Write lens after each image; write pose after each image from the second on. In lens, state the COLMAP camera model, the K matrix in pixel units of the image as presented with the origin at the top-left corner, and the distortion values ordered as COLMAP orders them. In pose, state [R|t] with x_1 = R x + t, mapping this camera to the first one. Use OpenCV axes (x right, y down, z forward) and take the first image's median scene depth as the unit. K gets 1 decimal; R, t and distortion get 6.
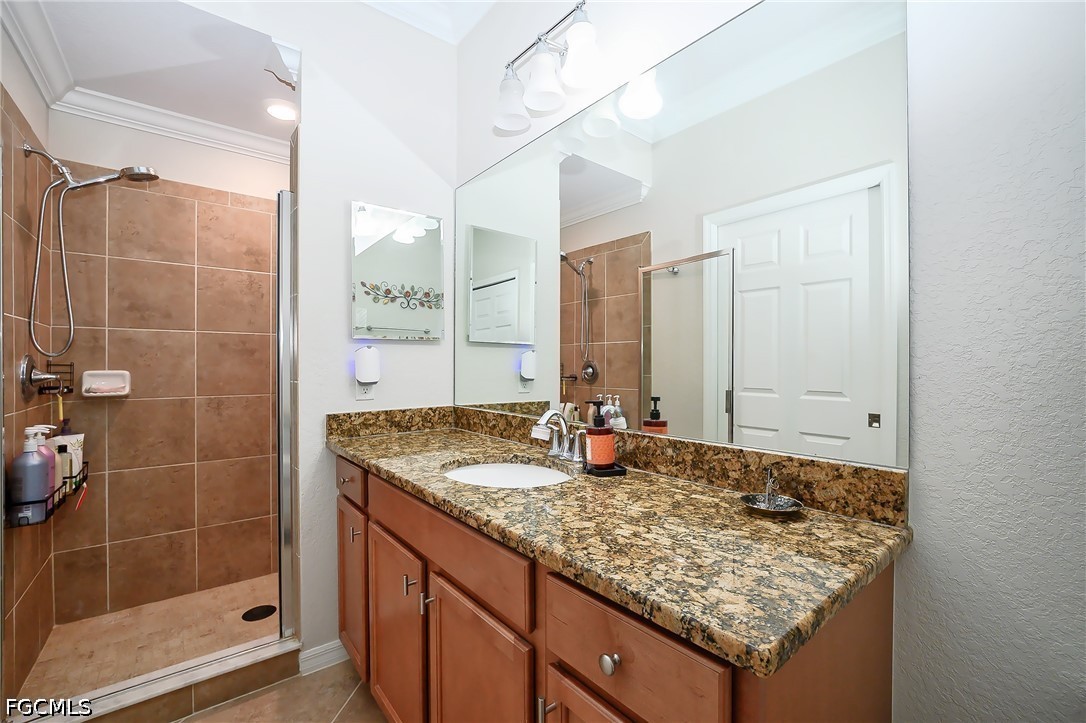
lens RADIAL K [[438.4, 0, 538.3], [0, 438.4, 360.9], [0, 0, 1]] dist [-0.020561, 0.000353]
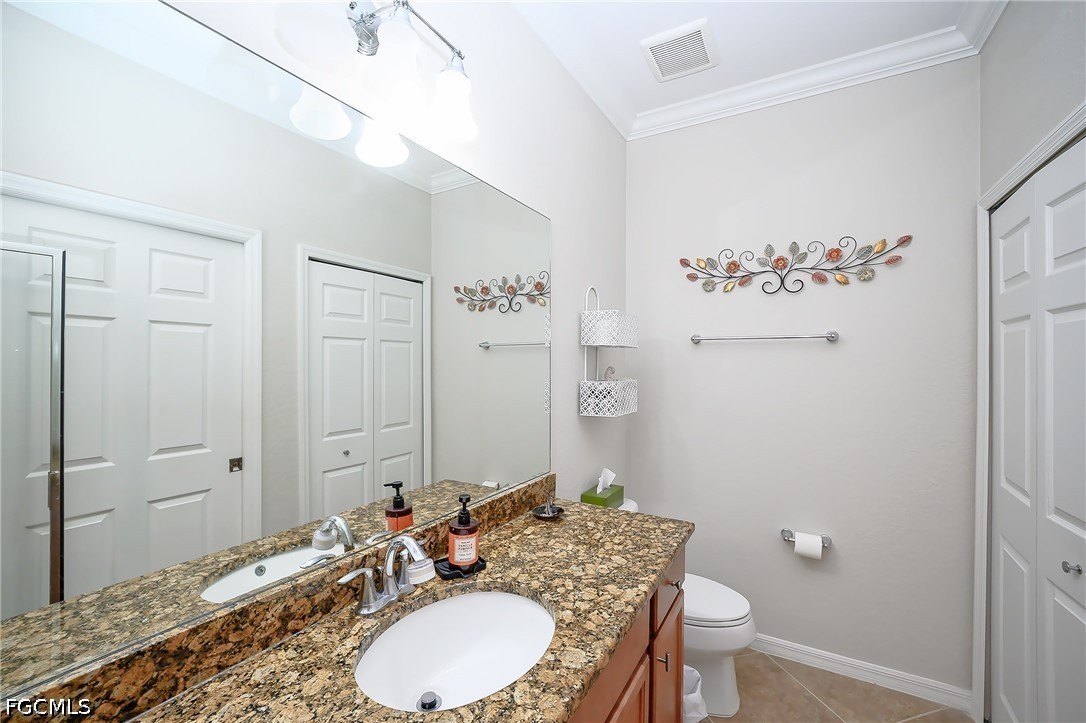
lens RADIAL K [[438.4, 0, 538.3], [0, 438.4, 360.9], [0, 0, 1]] dist [-0.020561, 0.000353]
pose [[-0.326427, 0.004982, 0.945209, -0.958734], [-0.002125, 0.999980, -0.006005, -0.231043], [-0.945220, -0.003969, -0.326410, 1.370237]]
